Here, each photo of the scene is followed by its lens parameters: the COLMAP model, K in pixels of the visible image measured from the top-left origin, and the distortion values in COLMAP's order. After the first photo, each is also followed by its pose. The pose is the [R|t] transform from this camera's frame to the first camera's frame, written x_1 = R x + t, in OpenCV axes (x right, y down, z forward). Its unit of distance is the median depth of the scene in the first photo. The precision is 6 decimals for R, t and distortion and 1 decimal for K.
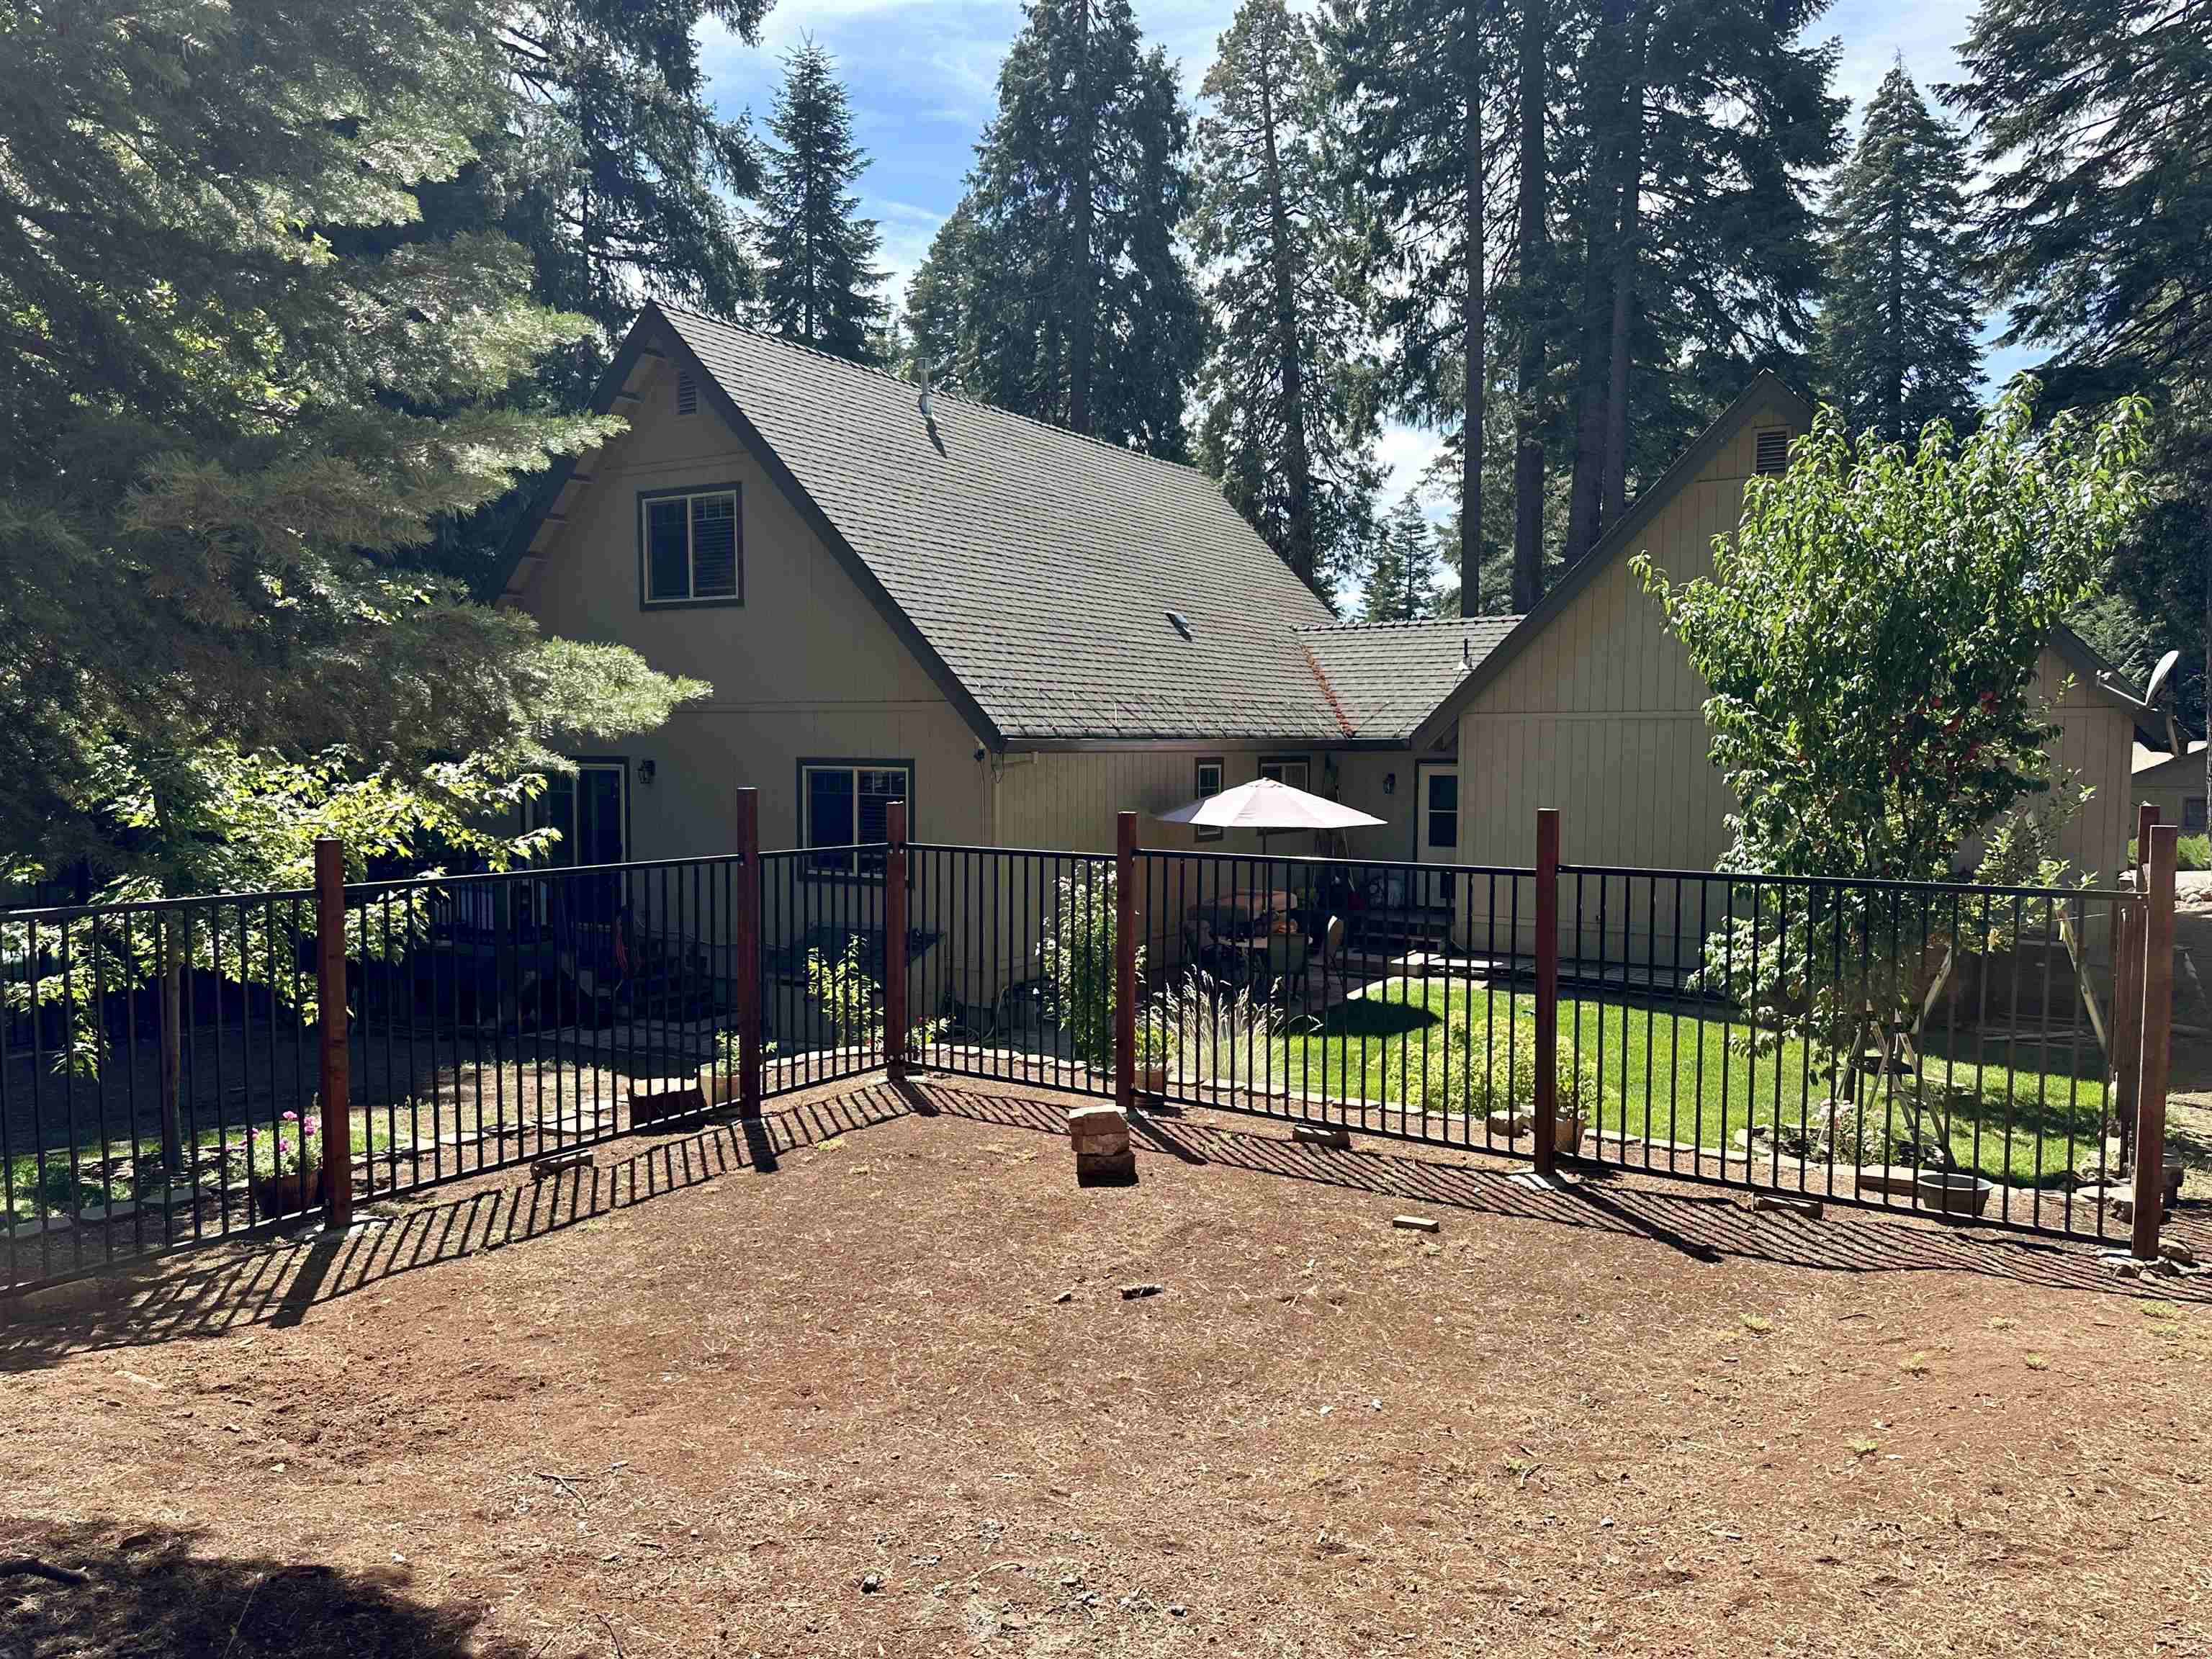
lens RADIAL K [[1553.8, 0, 1108.1], [0, 1553.8, 830.9], [0, 0, 1]] dist [0.078845, -0.106914]
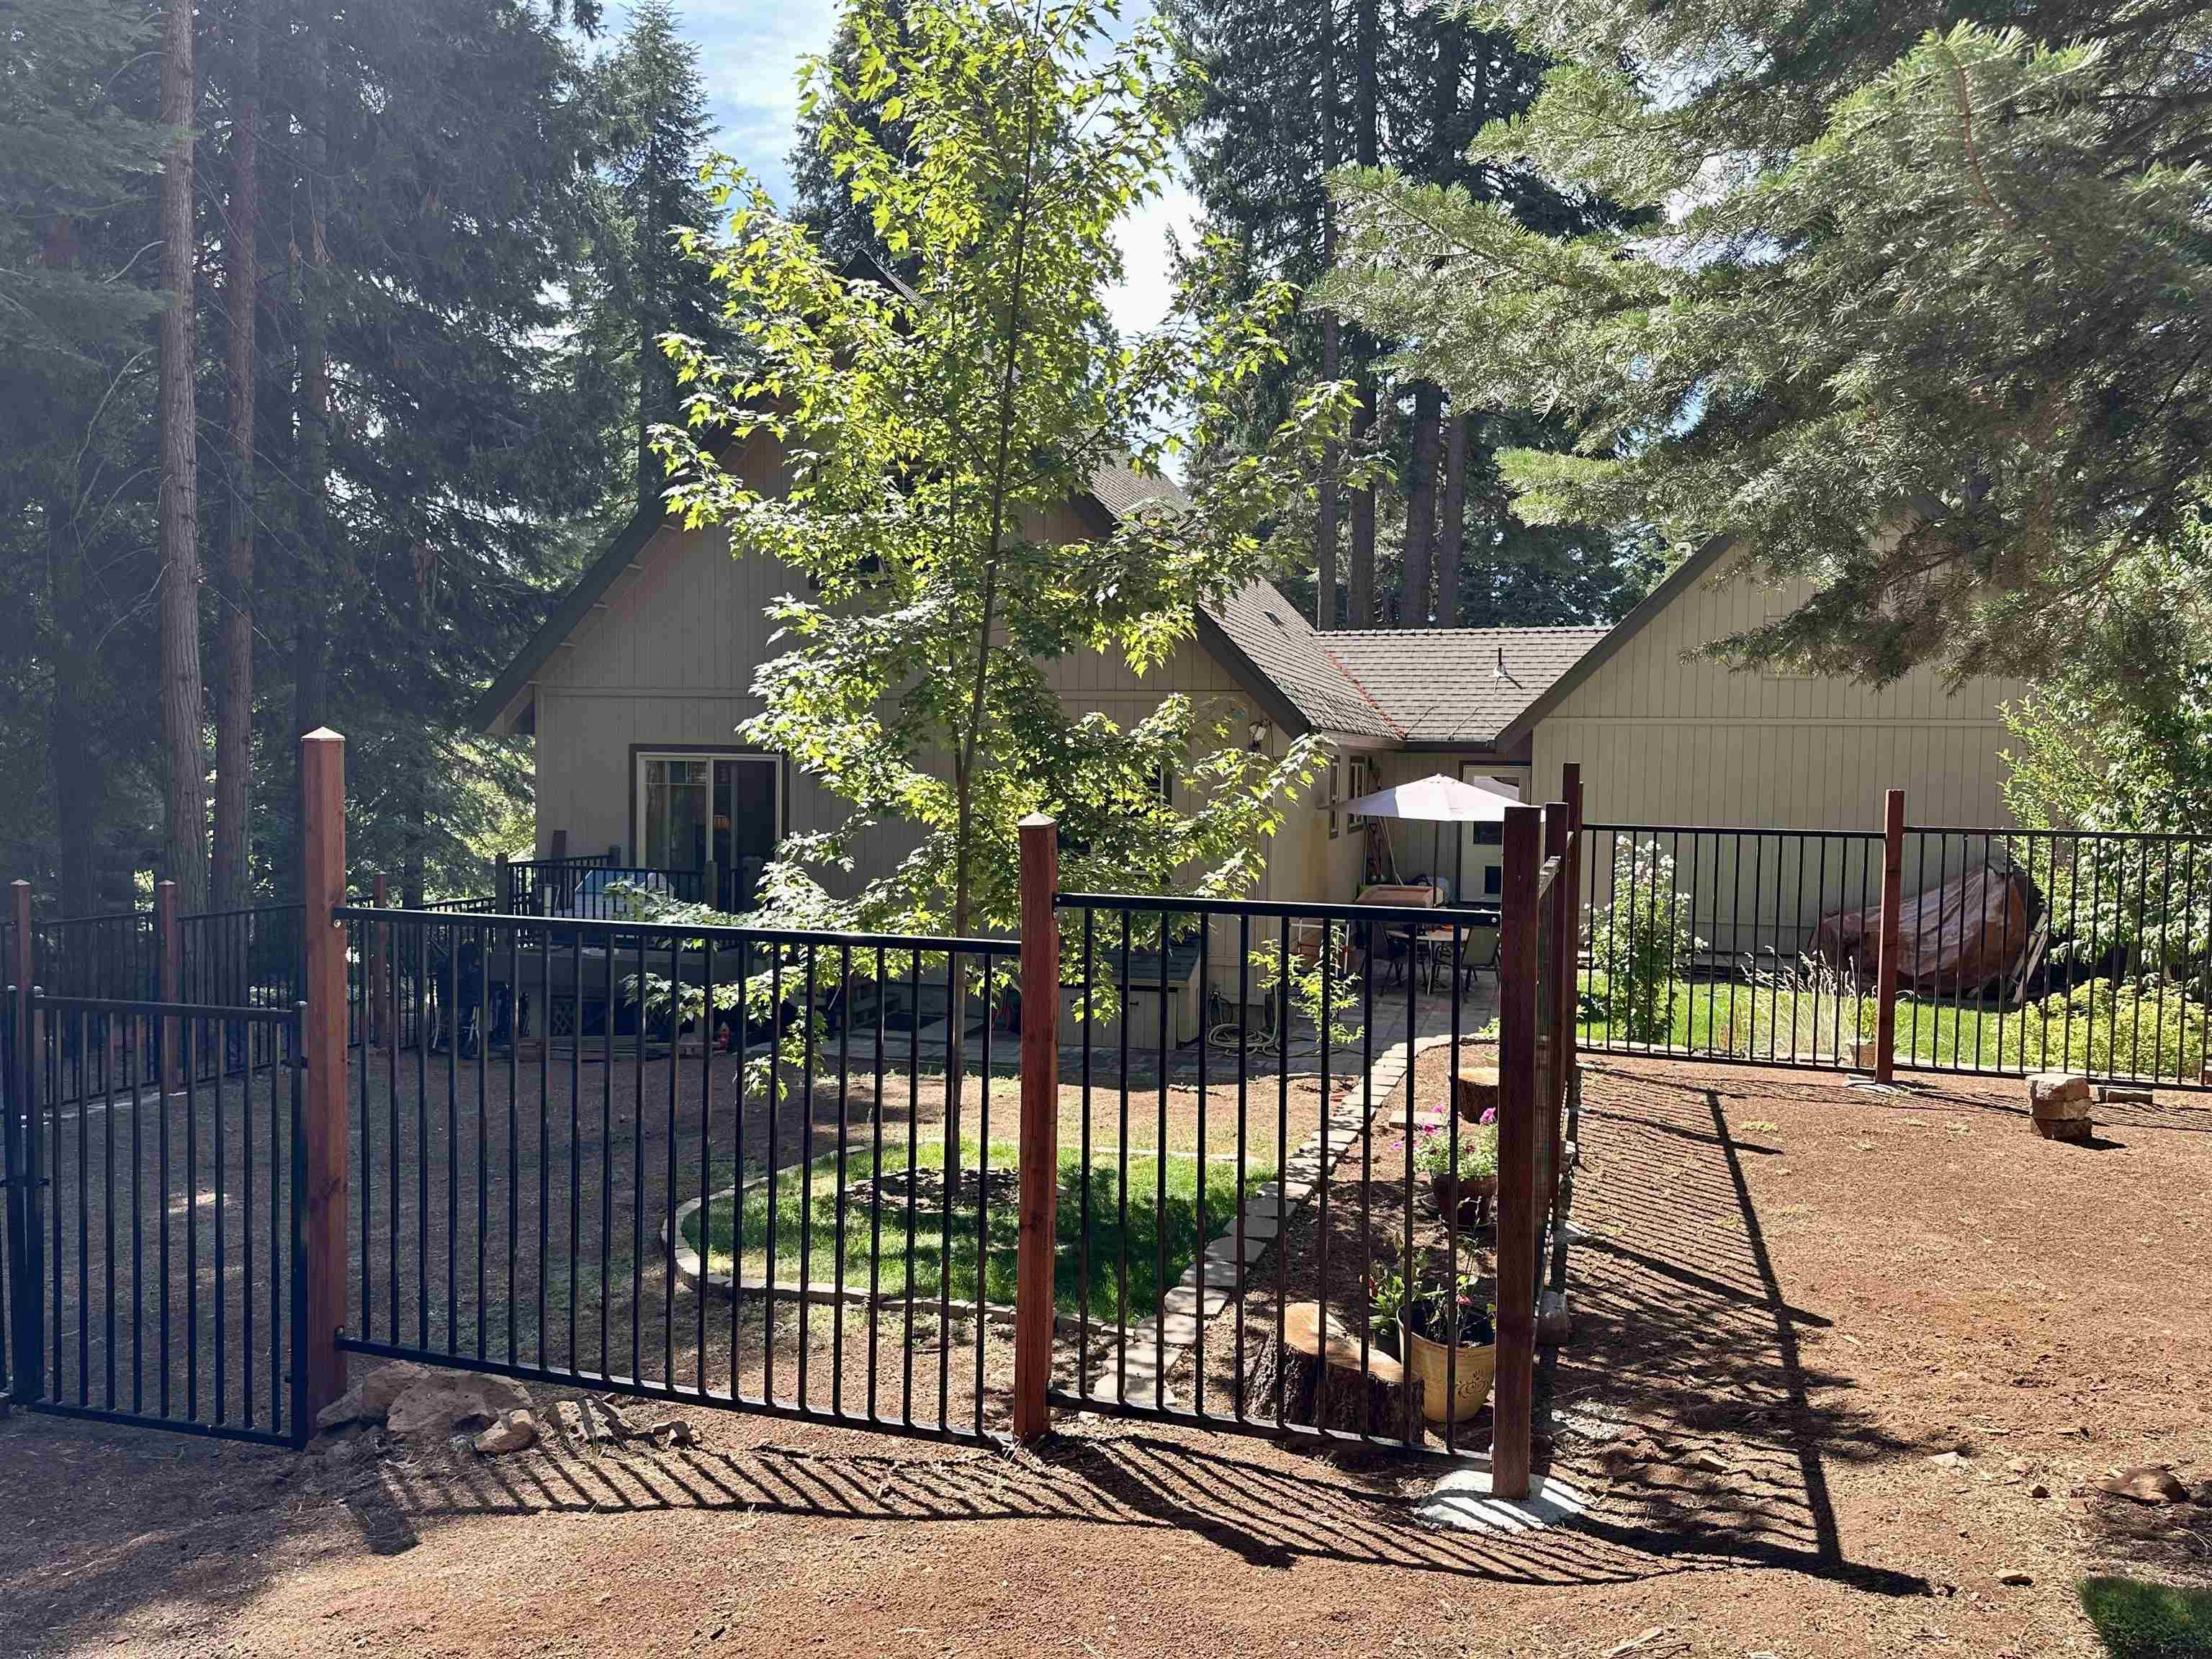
lens RADIAL K [[1553.8, 0, 1107.6], [0, 1553.8, 831.7], [0, 0, 1]] dist [0.078845, -0.106914]
pose [[0.963099, -0.003651, 0.269123, -0.337853], [0.006684, 0.999924, -0.010354, 0.010486], [-0.269065, 0.011770, 0.963050, 0.066570]]
